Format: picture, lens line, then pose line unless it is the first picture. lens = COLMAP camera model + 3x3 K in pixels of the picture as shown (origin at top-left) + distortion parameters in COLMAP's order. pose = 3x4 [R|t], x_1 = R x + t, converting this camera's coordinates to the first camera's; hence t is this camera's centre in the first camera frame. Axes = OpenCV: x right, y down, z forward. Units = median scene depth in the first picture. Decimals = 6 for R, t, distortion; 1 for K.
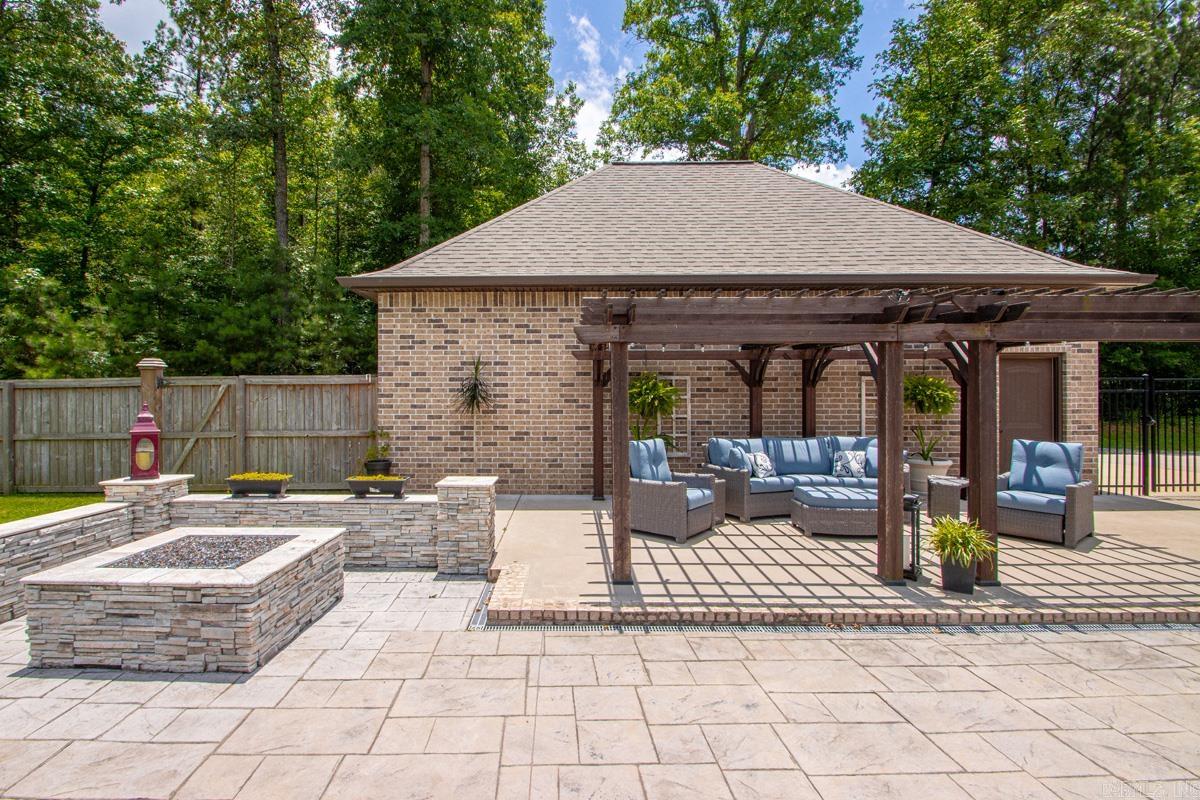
lens RADIAL K [[571.4, 0, 550.6], [0, 571.4, 392.5], [0, 0, 1]] dist [0.016876, -0.015111]
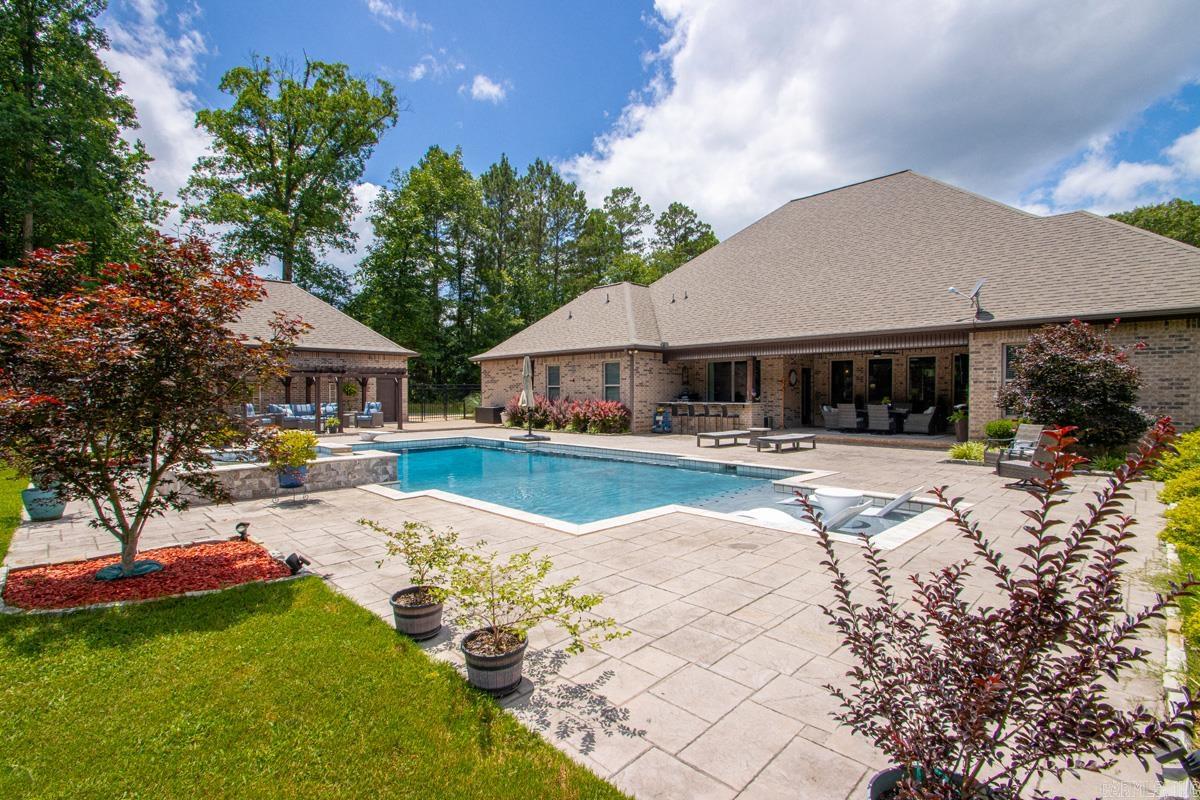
lens RADIAL K [[557.9, 0, 595.3], [0, 557.9, 398.0], [0, 0, 1]] dist [0.018789, -0.017187]
pose [[0.695573, -0.009328, 0.718394, -0.537343], [-0.002994, 0.999869, 0.015882, -0.002081], [-0.718449, -0.013198, 0.695455, -1.889874]]
